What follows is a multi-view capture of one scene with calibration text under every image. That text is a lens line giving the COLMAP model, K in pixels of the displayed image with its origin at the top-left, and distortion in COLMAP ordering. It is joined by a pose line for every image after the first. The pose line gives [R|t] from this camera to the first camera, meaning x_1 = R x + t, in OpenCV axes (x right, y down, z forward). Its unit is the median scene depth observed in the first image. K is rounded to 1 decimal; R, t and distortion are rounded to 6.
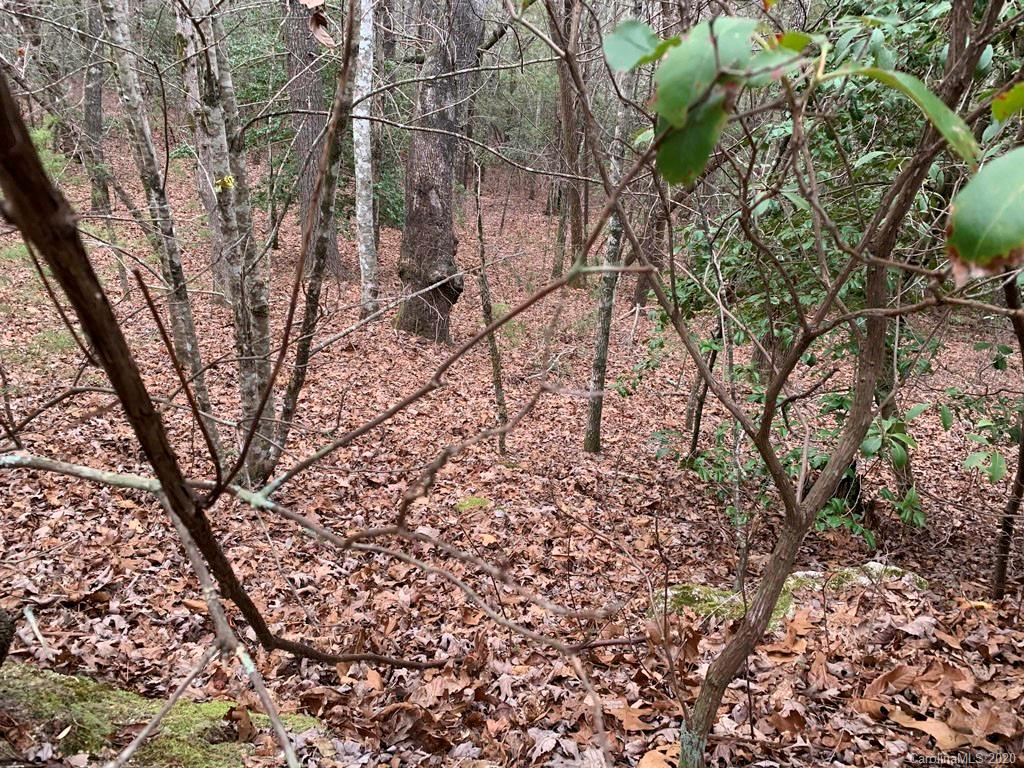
lens RADIAL K [[756.6, 0, 512.0], [0, 756.6, 384.0], [0, 0, 1]] dist [0.064644, -0.113611]
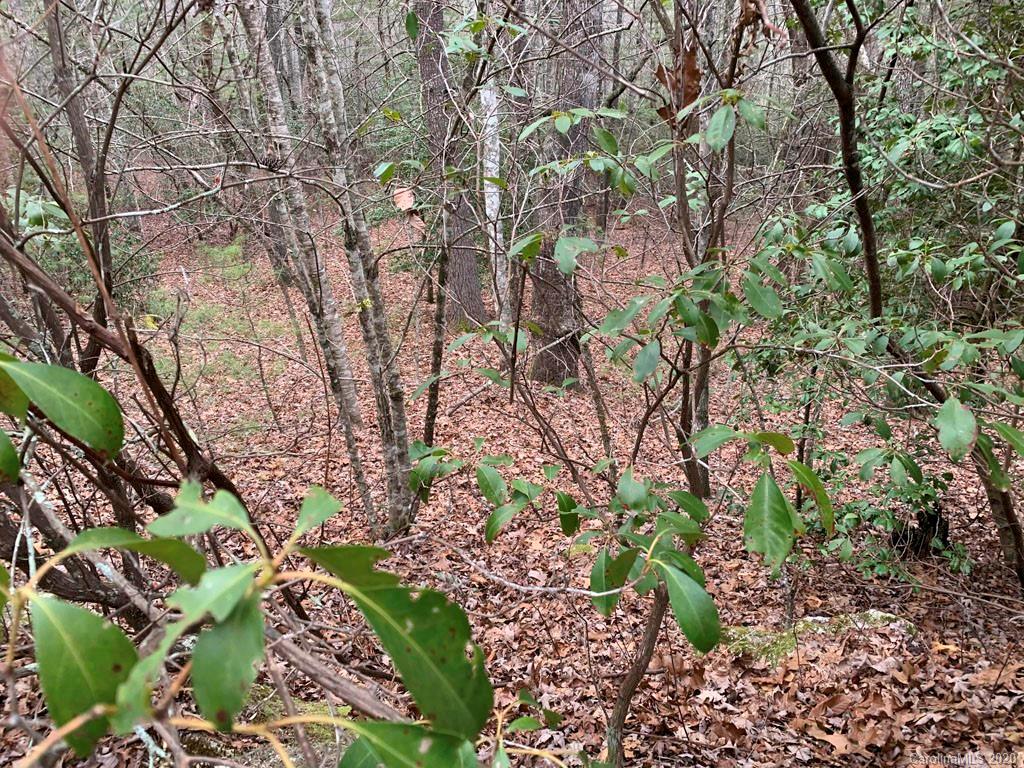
lens RADIAL K [[779.2, 0, 526.3], [0, 779.2, 365.6], [0, 0, 1]] dist [0.114726, -0.250114]
pose [[0.978636, -0.052881, -0.198681, 0.126046], [0.043395, 0.997714, -0.051801, -0.065013], [0.200966, 0.042073, 0.978694, -0.201155]]
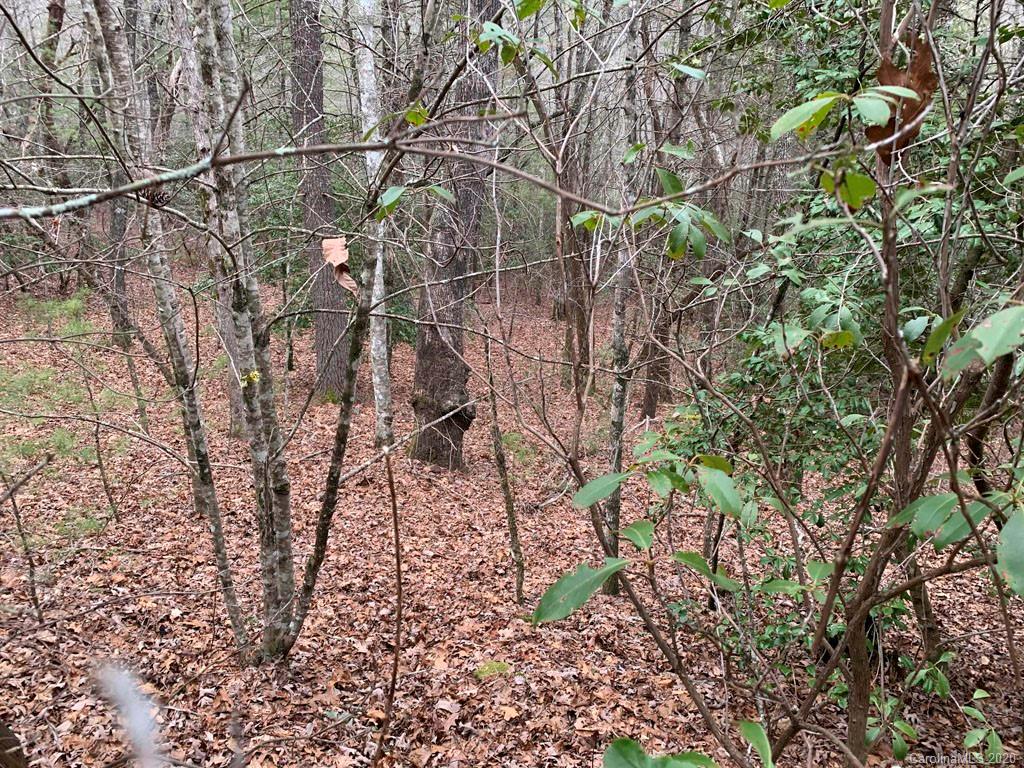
lens RADIAL K [[764.7, 0, 517.4], [0, 764.7, 366.8], [0, 0, 1]] dist [0.023205, -0.031734]
pose [[0.999334, -0.036071, -0.005530, 0.000187], [0.035039, 0.990792, -0.130779, -0.104657], [0.010197, 0.130498, 0.991396, -0.044680]]
